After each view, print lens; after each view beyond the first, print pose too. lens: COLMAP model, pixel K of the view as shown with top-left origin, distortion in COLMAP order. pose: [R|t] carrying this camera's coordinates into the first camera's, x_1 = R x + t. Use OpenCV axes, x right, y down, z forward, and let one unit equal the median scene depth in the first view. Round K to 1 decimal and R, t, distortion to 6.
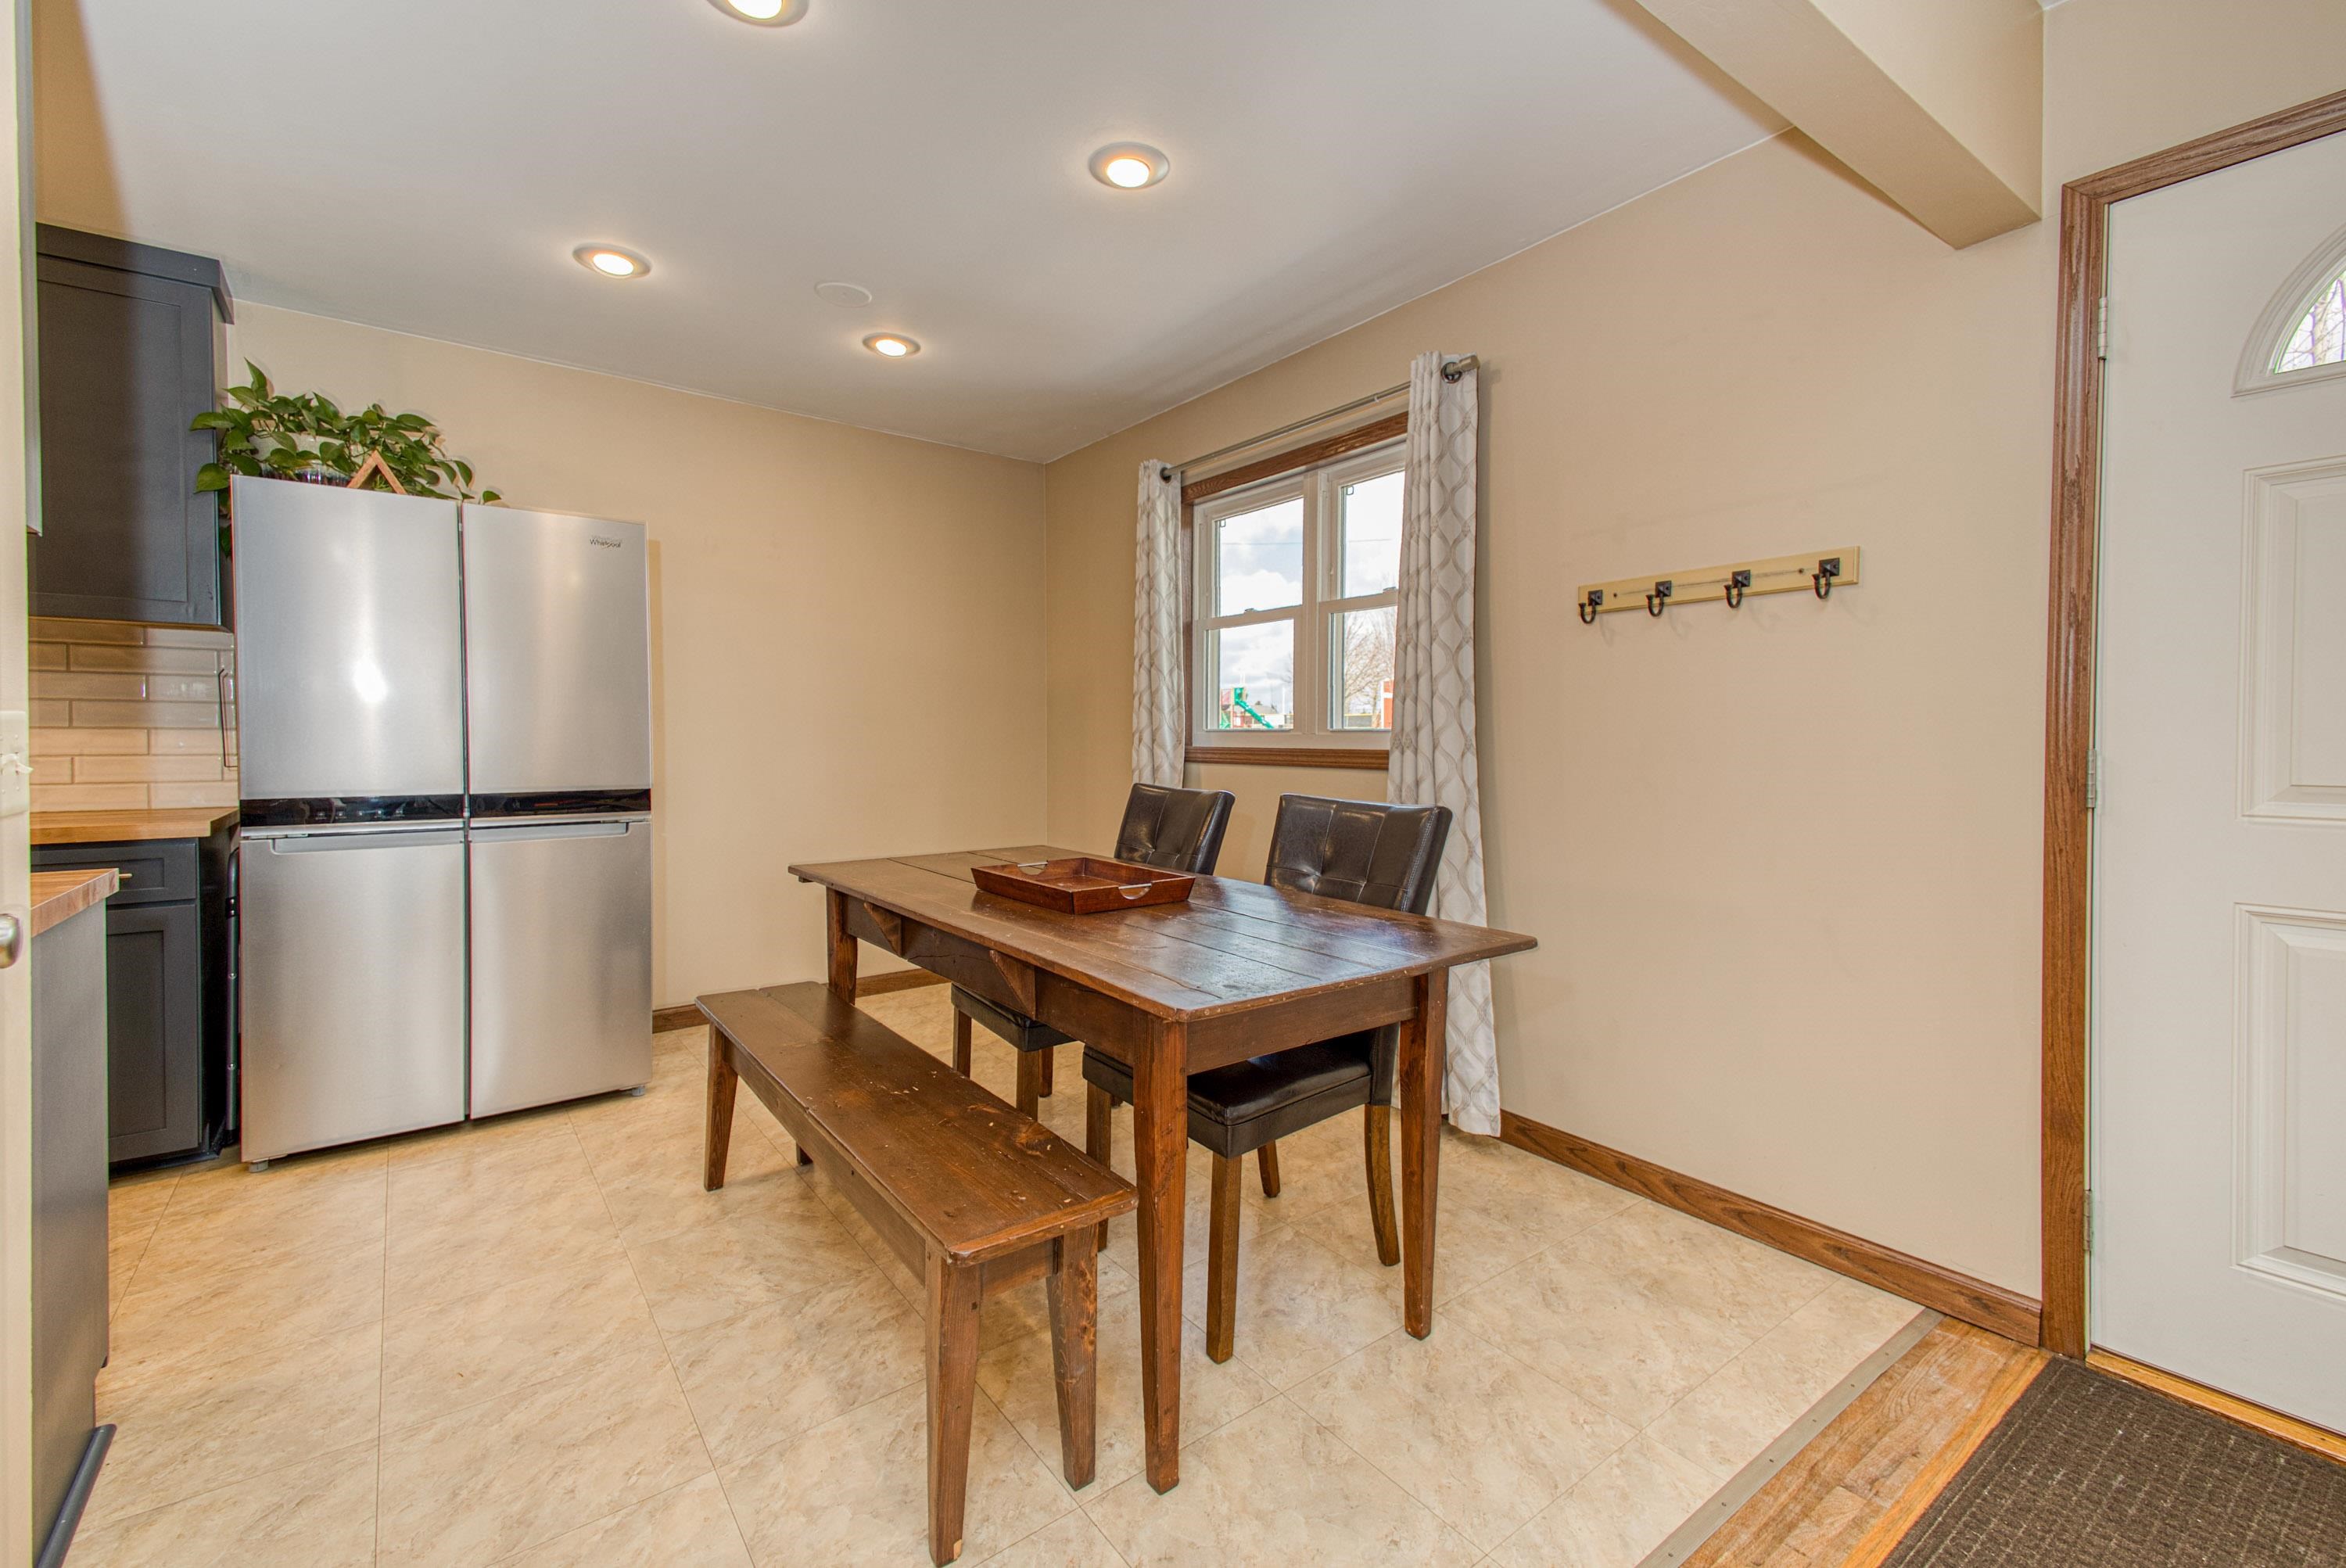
lens RADIAL K [[1016.1, 0, 1176.8], [0, 1016.1, 776.3], [0, 0, 1]] dist [0.040782, 0.000082]
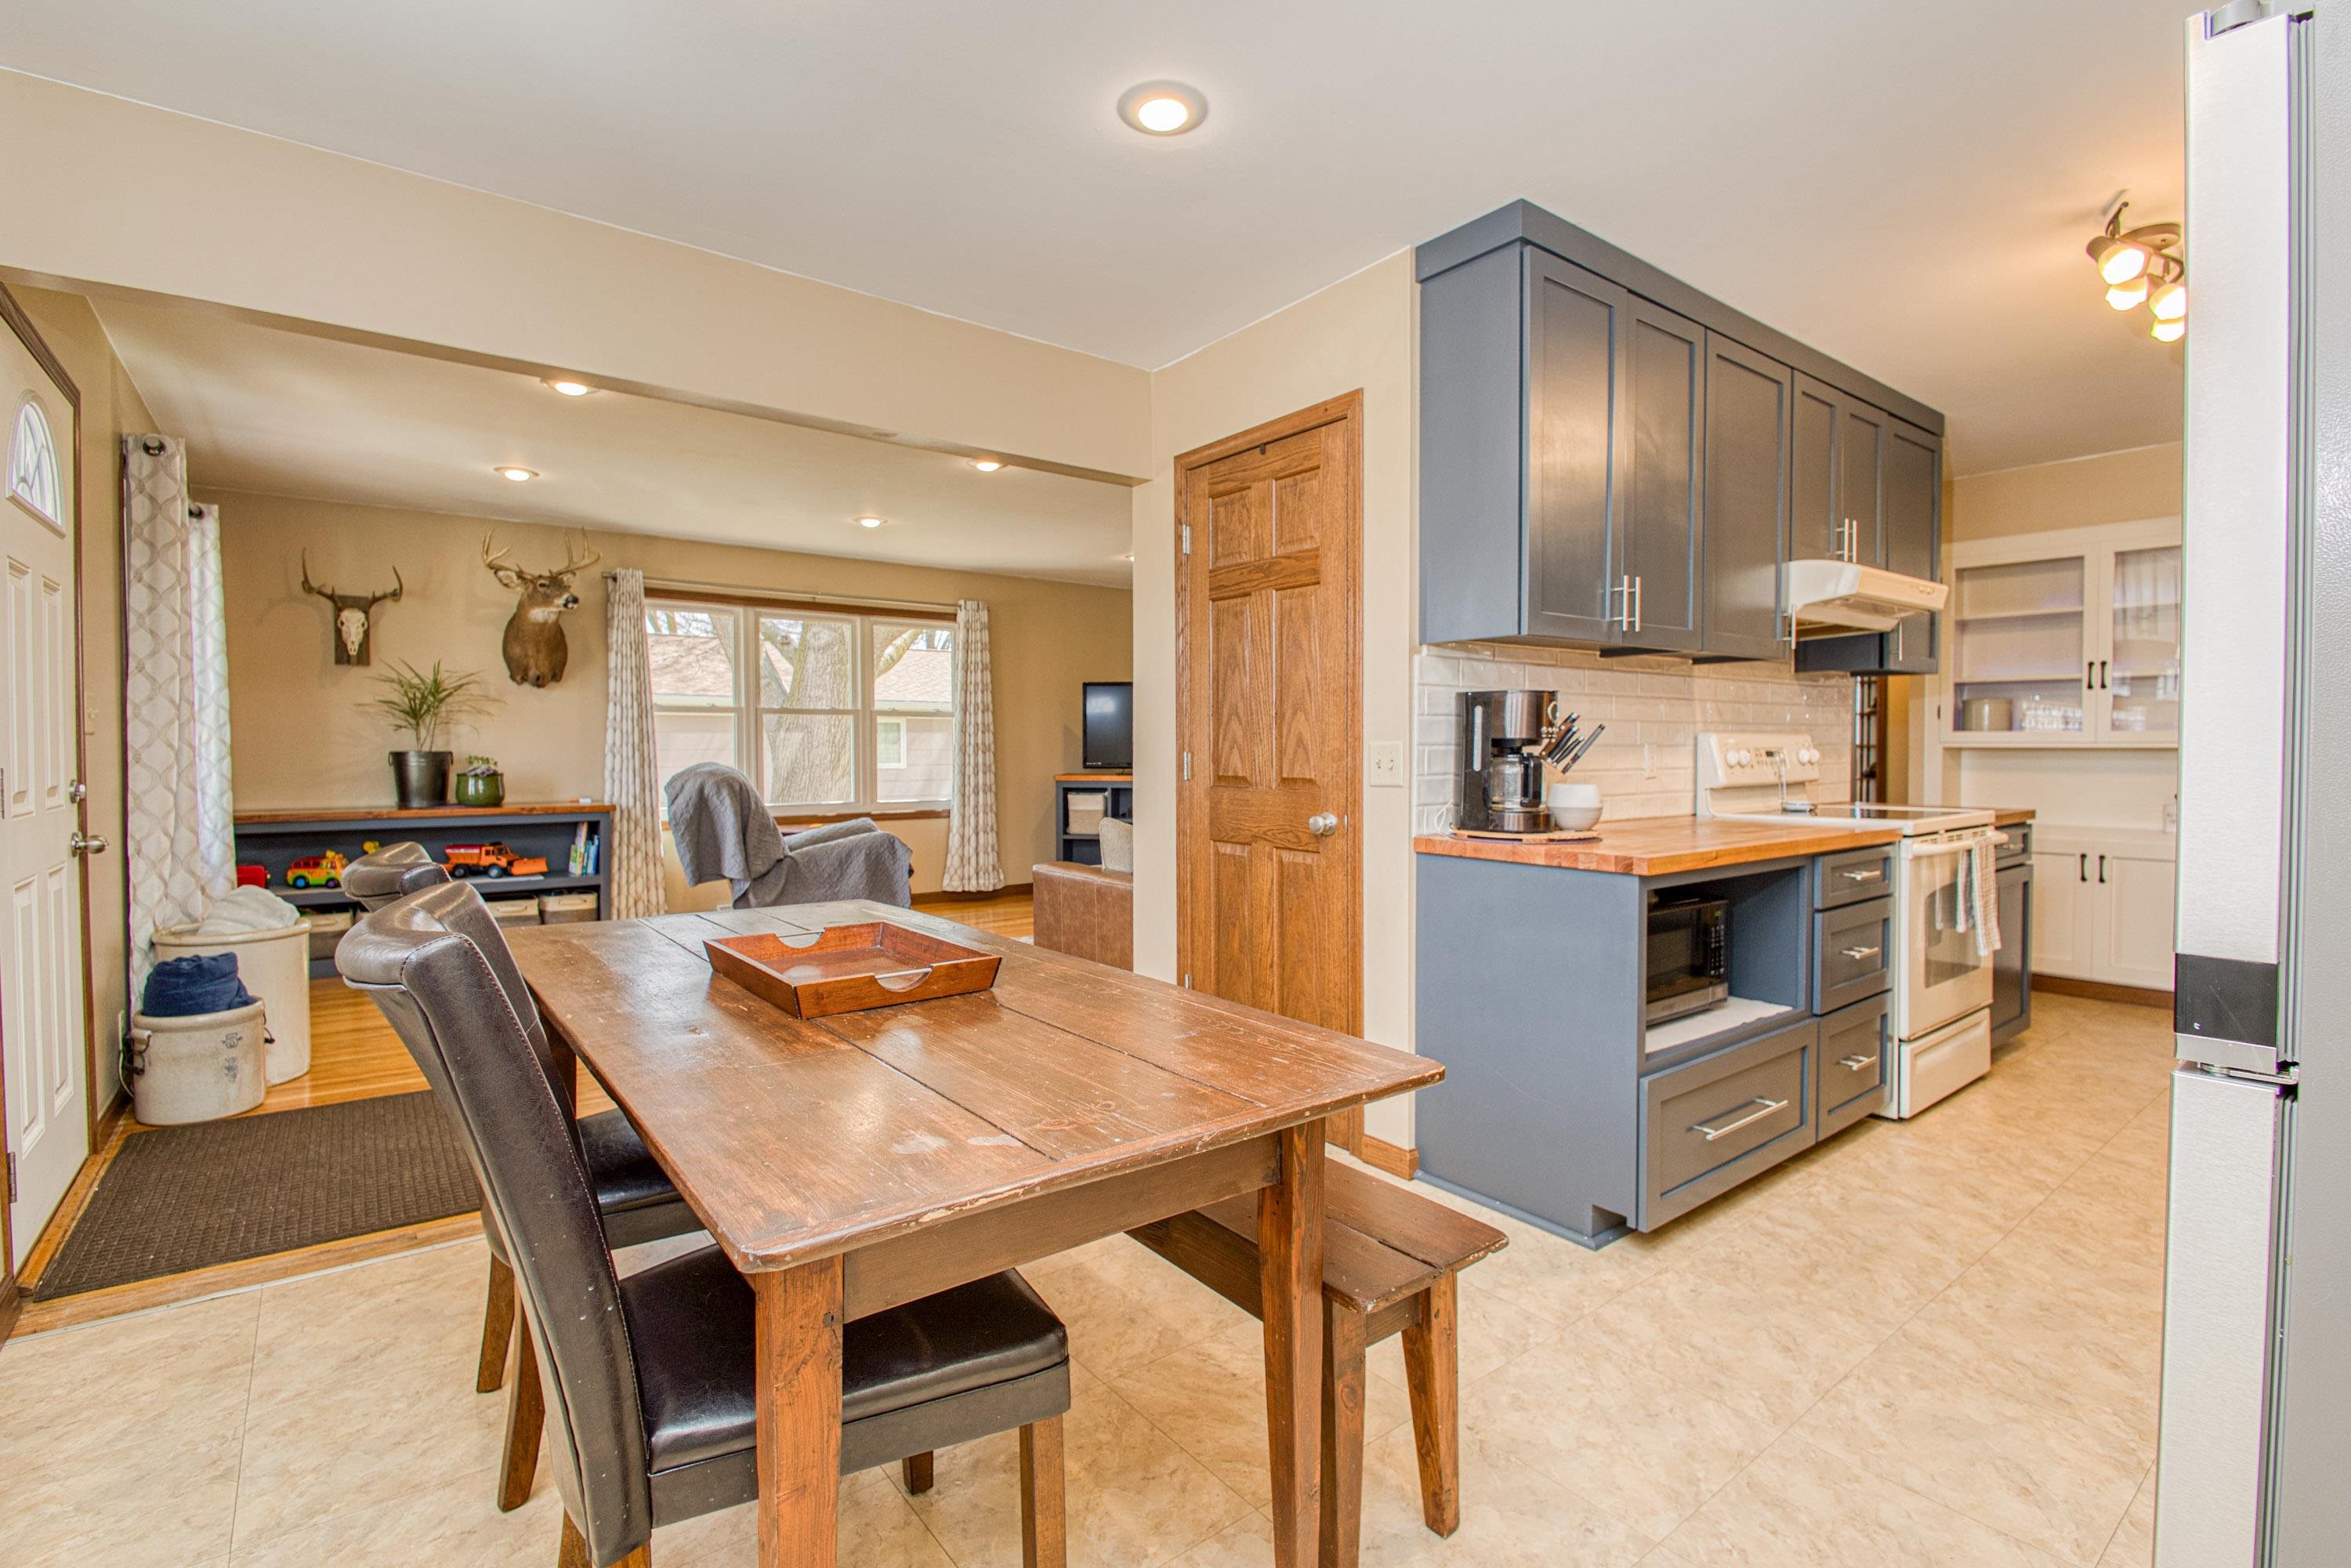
lens RADIAL K [[1075.8, 0, 1176.7], [0, 1075.8, 769.2], [0, 0, 1]] dist [0.001249, 0.000131]
pose [[-0.999933, -0.000368, -0.011600, -0.302918], [-0.001007, 0.998475, 0.055195, -0.068089], [0.011562, 0.055203, -0.998408, 1.651934]]
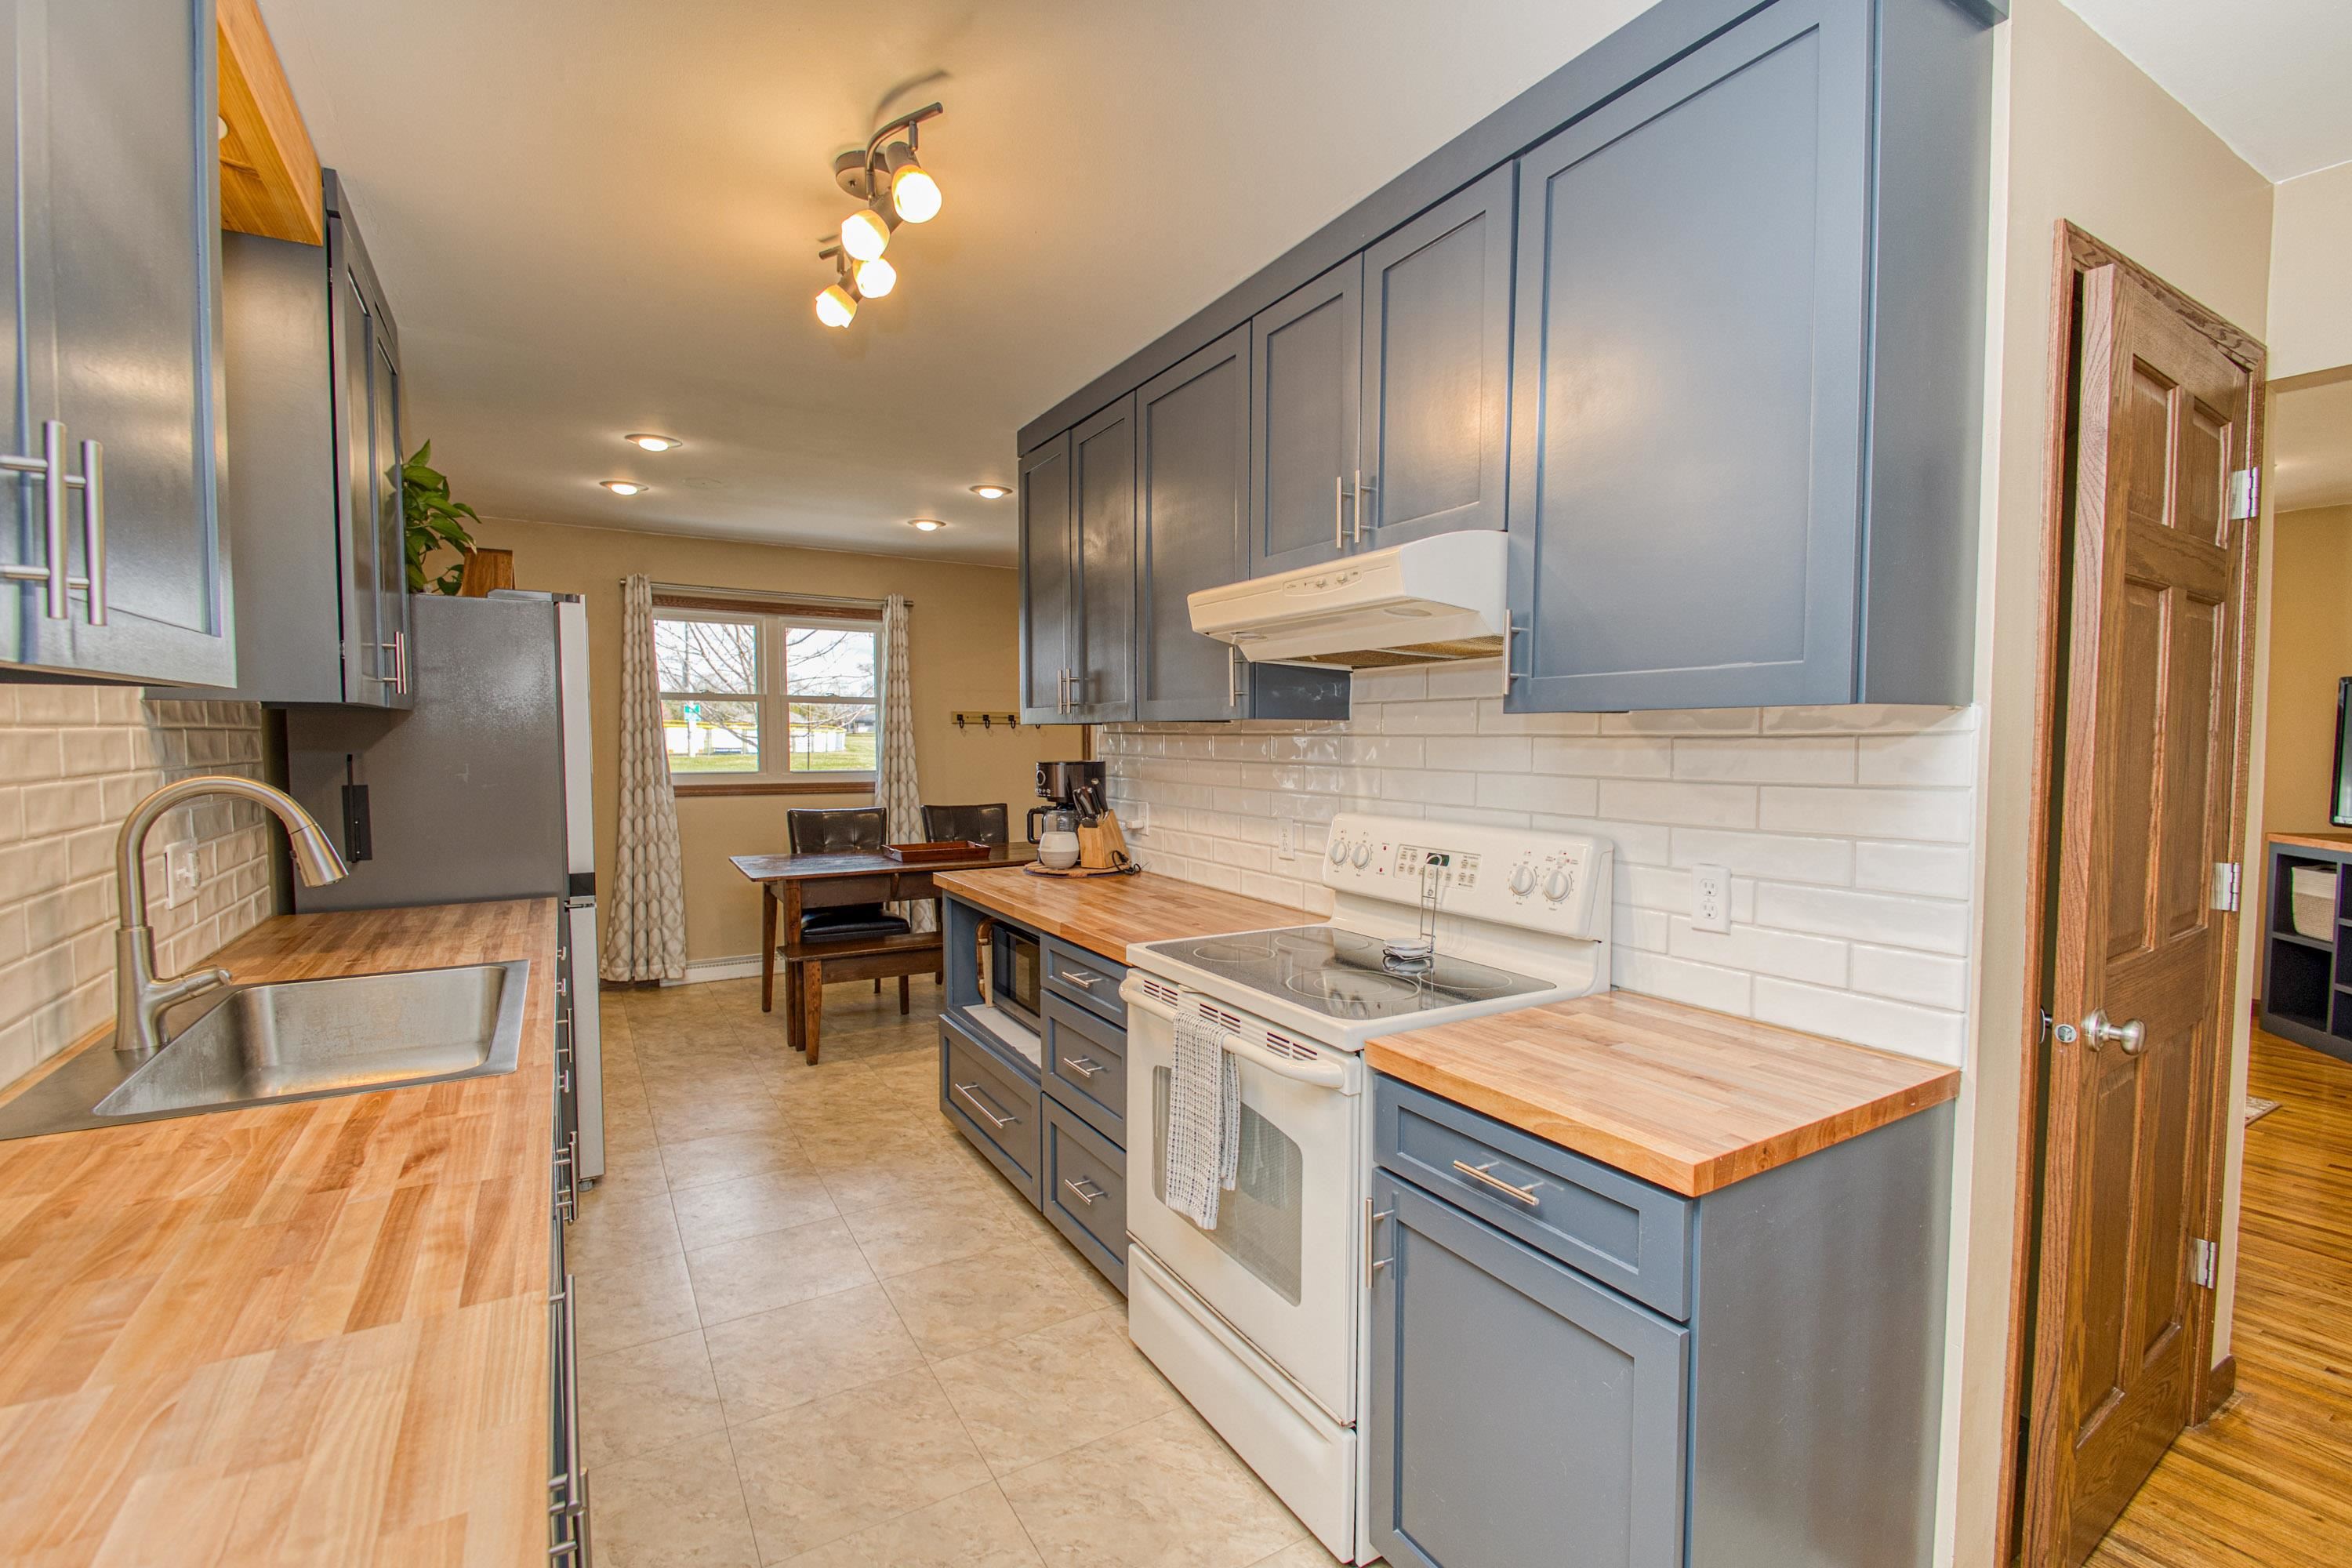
lens RADIAL K [[1018.6, 0, 1179.8], [0, 1018.6, 776.3], [0, 0, 1]] dist [0.040782, 0.000082]
pose [[0.106310, -0.045785, 0.993278, -2.111040], [0.032752, 0.998559, 0.042522, -0.124712], [-0.993793, 0.028012, 0.107656, 0.220933]]
